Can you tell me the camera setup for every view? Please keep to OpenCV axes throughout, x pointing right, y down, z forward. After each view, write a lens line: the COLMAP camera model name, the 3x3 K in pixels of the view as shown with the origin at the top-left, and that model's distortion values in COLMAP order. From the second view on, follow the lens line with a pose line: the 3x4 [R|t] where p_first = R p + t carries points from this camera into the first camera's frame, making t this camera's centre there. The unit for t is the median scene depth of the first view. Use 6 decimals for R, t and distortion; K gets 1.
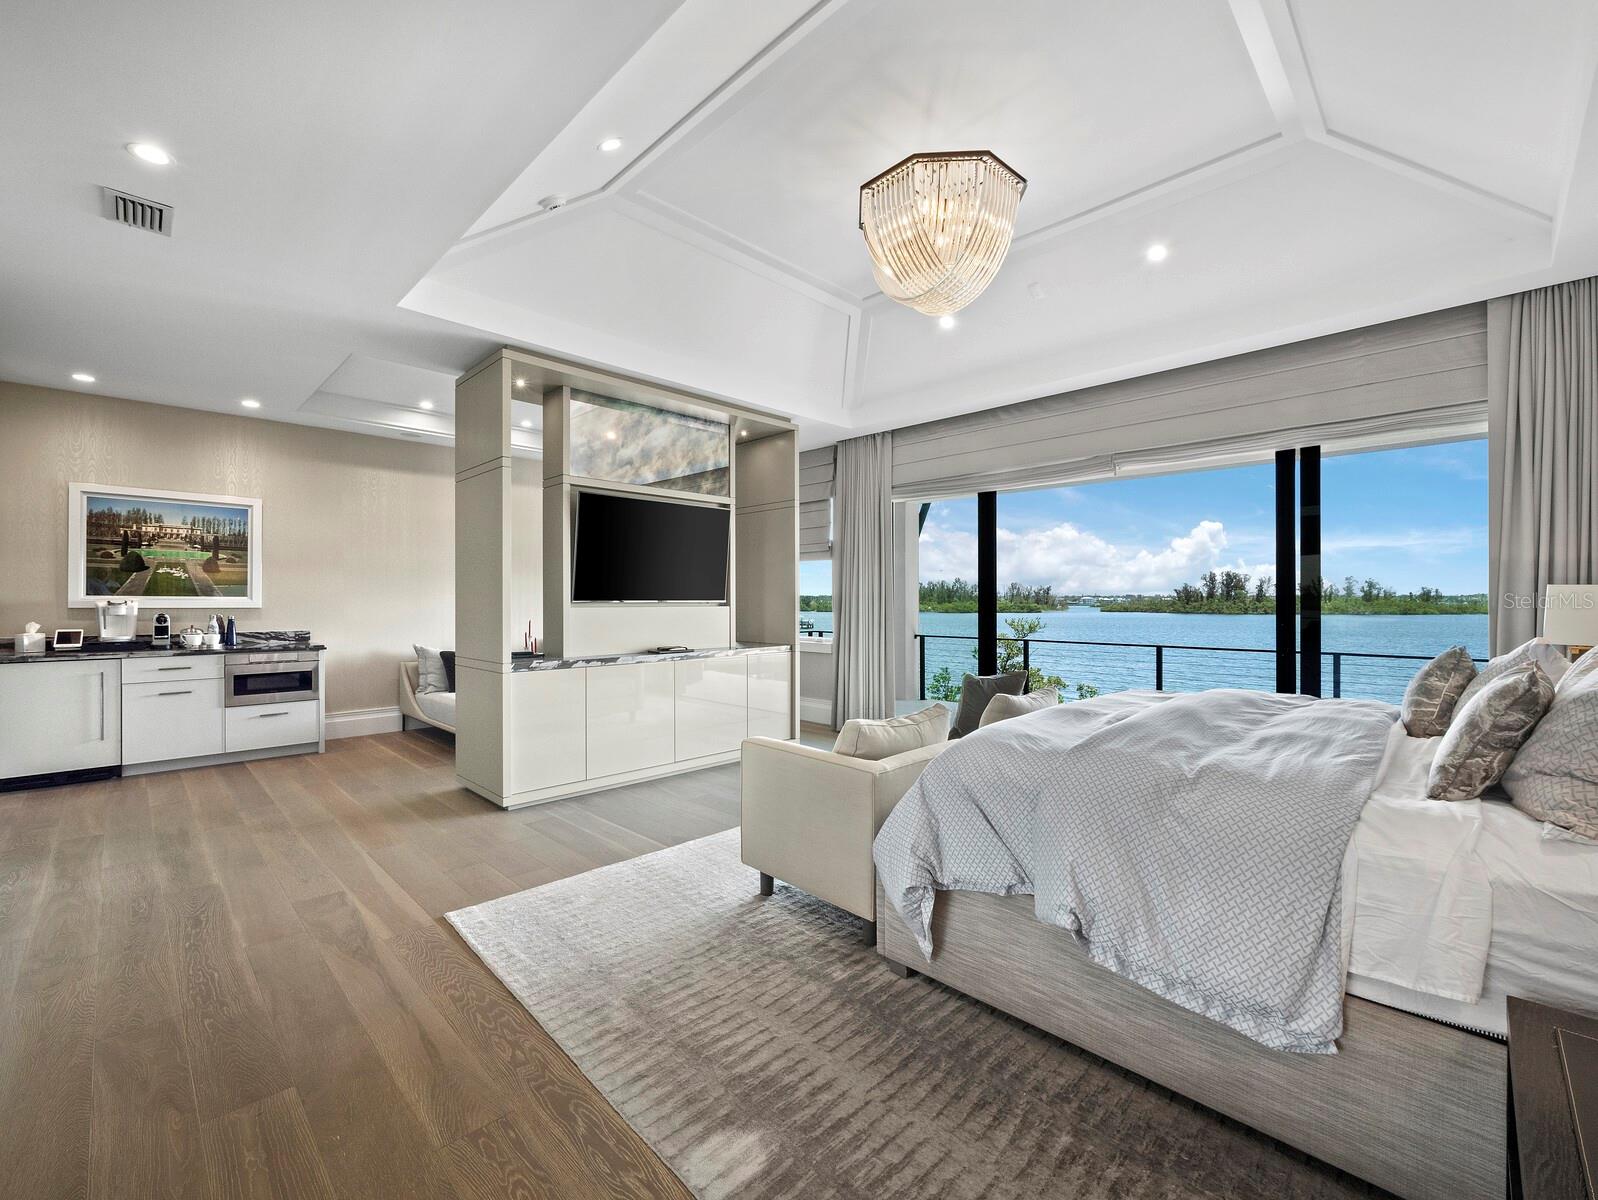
lens RADIAL K [[672.8, 0, 790.5], [0, 672.8, 601.7], [0, 0, 1]] dist [-0.002280, 0.000163]
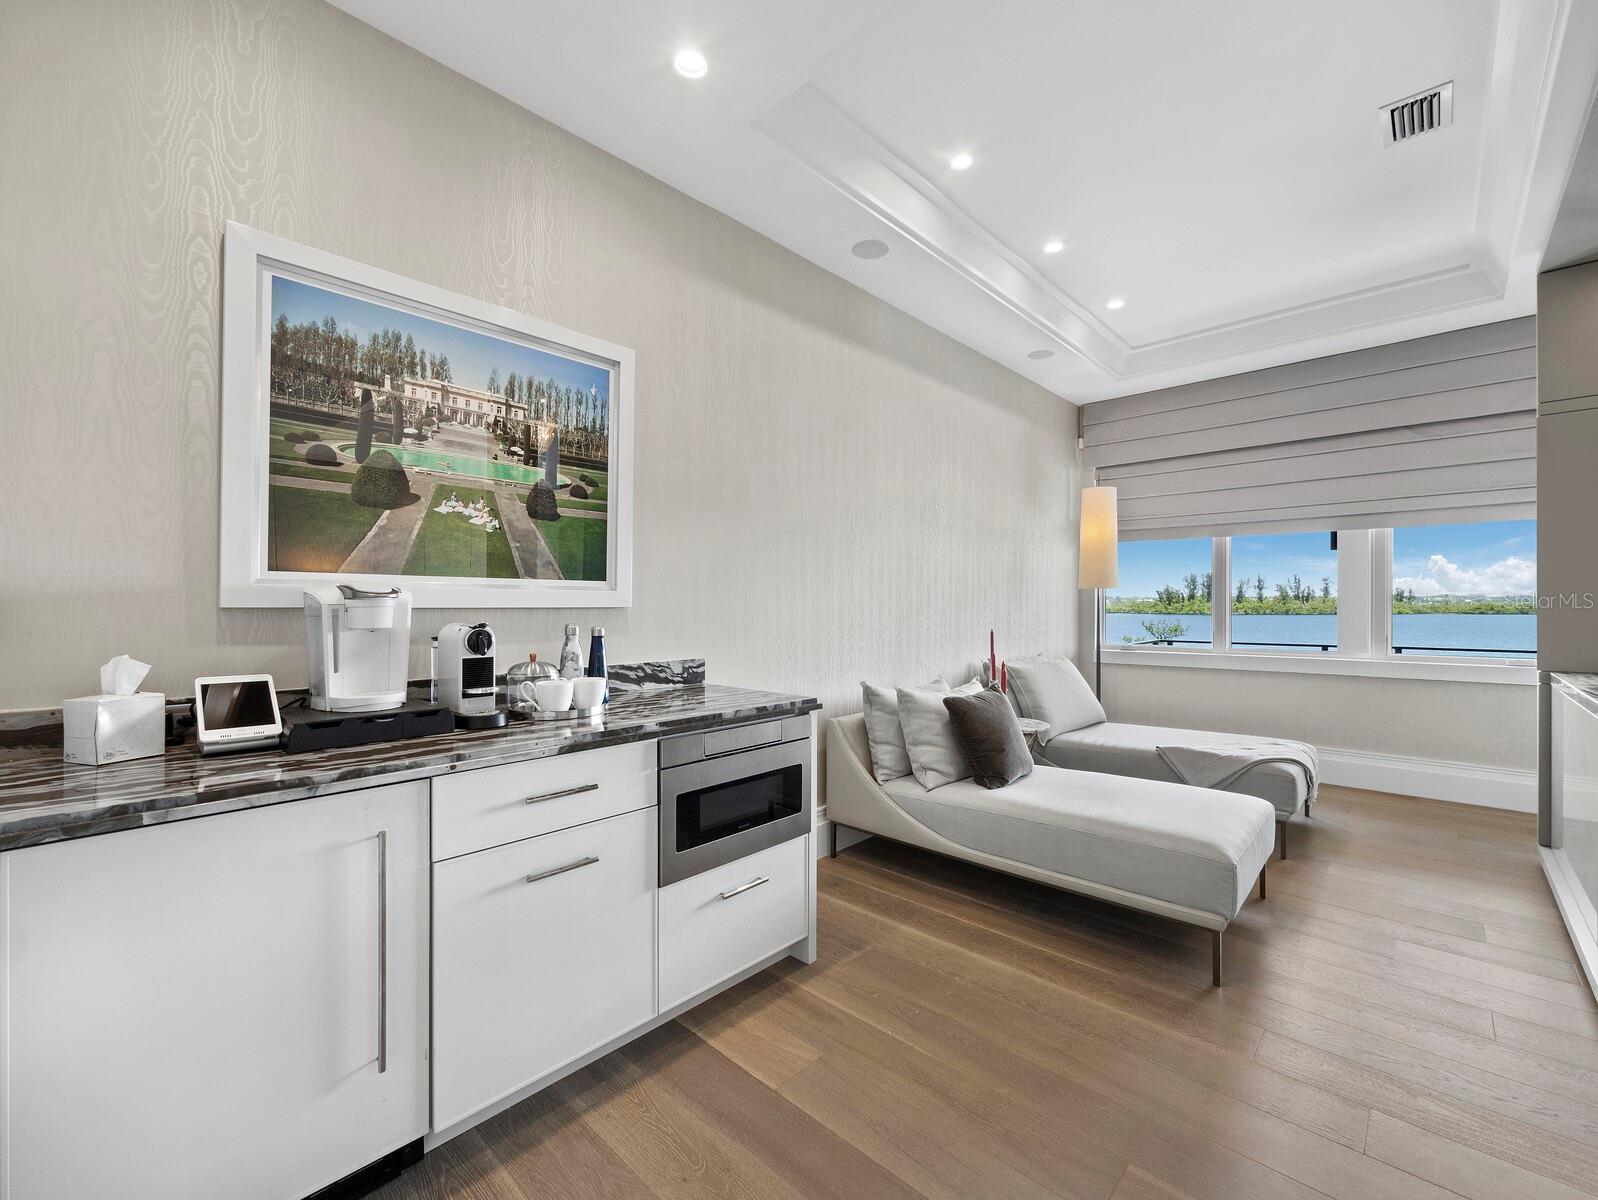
lens RADIAL K [[672.8, 0, 806.4], [0, 672.8, 601.1], [0, 0, 1]] dist [-0.002280, 0.000163]
pose [[0.999481, -0.002776, 0.032079, -0.769893], [0.002897, 0.999989, -0.003750, 0.007653], [-0.032068, 0.003841, 0.999478, 0.637854]]
